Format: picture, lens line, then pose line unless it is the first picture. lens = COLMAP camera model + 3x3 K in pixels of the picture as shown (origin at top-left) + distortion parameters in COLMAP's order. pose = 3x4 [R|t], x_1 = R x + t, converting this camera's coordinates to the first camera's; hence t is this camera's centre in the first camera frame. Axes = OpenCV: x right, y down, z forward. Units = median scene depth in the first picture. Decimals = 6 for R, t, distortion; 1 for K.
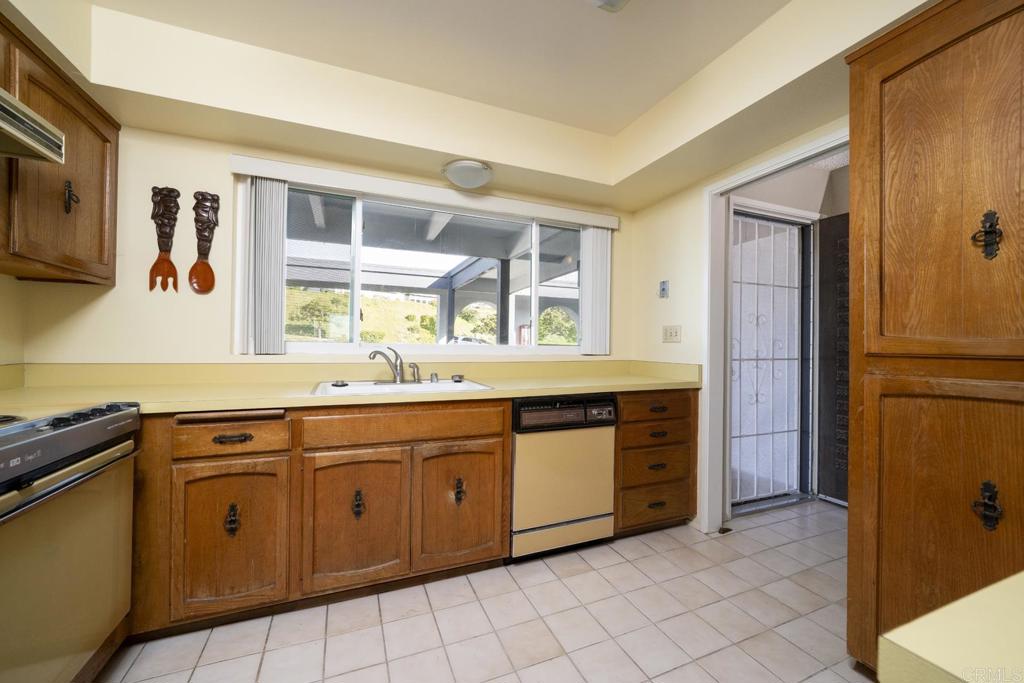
lens RADIAL K [[402.8, 0, 512.0], [0, 402.8, 341.5], [0, 0, 1]] dist [-0.000594, 0.000037]
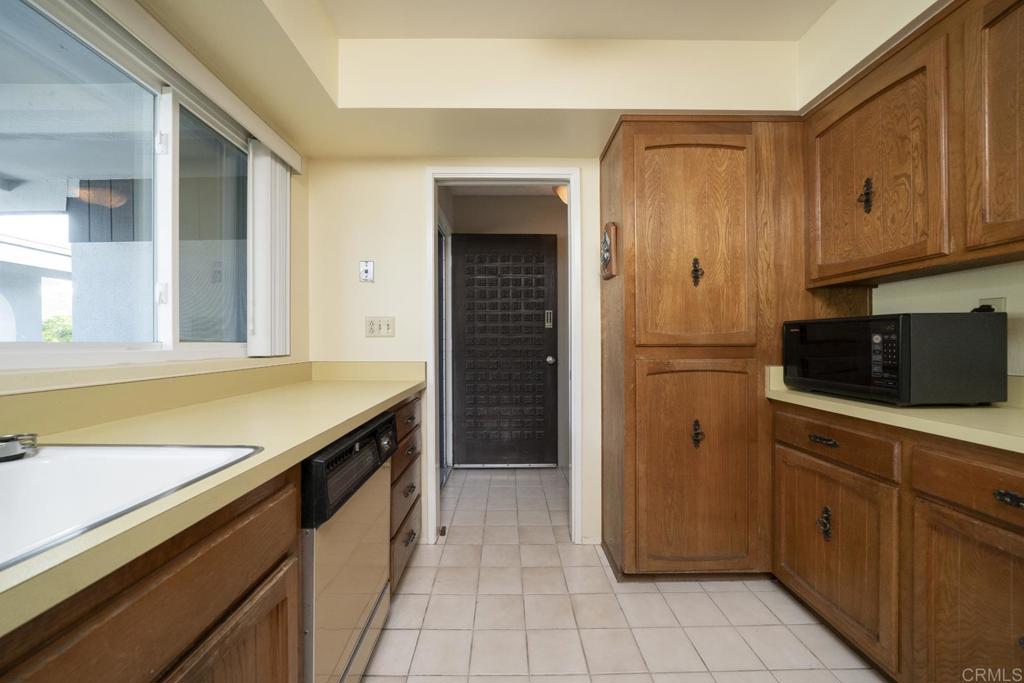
lens RADIAL K [[384.8, 0, 512.0], [0, 384.8, 341.5], [0, 0, 1]] dist [-0.002453, -0.000207]
pose [[0.376250, -0.010991, 0.926453, -0.338720], [0.000559, 0.999932, 0.011636, 0.002875], [-0.926518, -0.003860, 0.376231, 0.645254]]
